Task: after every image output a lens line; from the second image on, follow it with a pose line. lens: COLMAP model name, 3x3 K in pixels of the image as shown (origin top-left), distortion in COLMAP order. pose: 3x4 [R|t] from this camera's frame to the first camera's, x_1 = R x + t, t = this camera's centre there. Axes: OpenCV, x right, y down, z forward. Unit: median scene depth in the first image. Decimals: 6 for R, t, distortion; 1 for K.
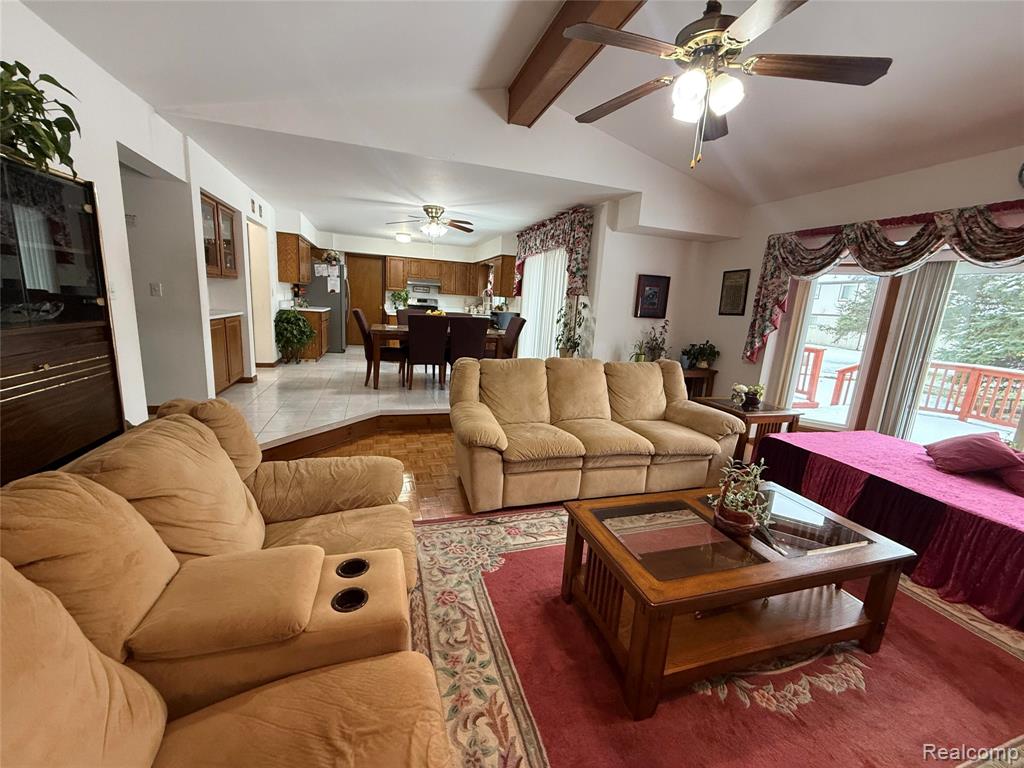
lens RADIAL K [[412.9, 0, 512.1], [0, 412.9, 384.5], [0, 0, 1]] dist [0.006415, -0.000448]
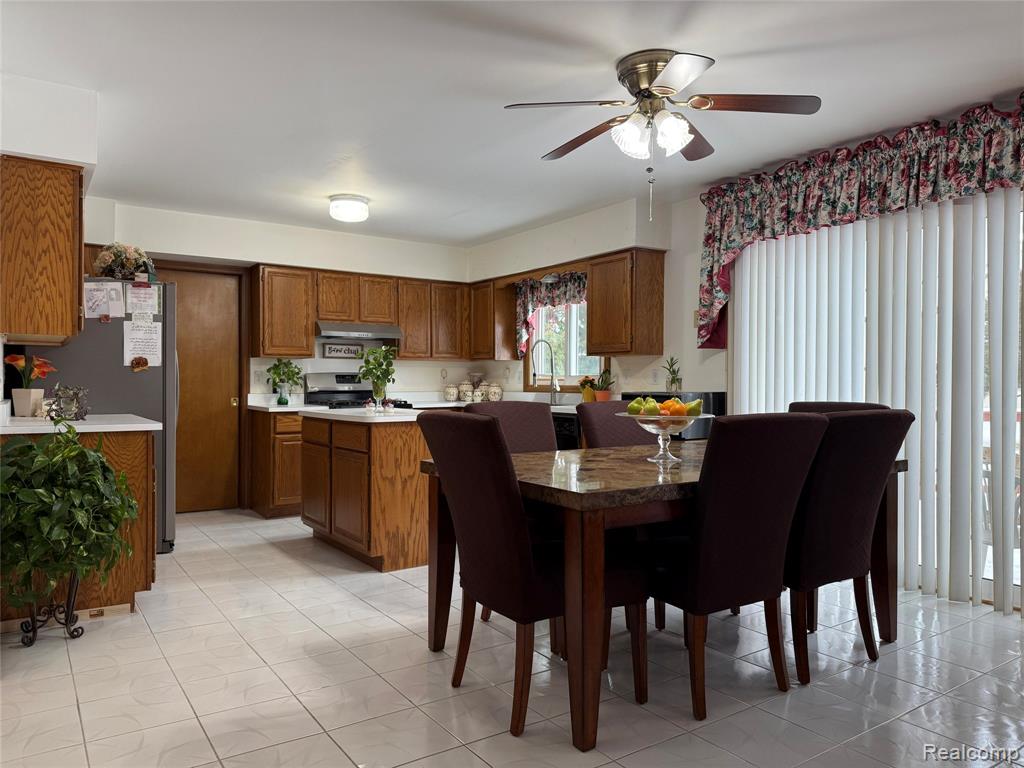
lens RADIAL K [[722.8, 0, 510.9], [0, 722.8, 384.8], [0, 0, 1]] dist [-0.002380, -0.000114]
pose [[0.956631, -0.054476, 0.286163, -0.320032], [0.105641, 0.980362, -0.166523, -0.085367], [-0.271472, 0.189532, 0.943600, 0.398137]]
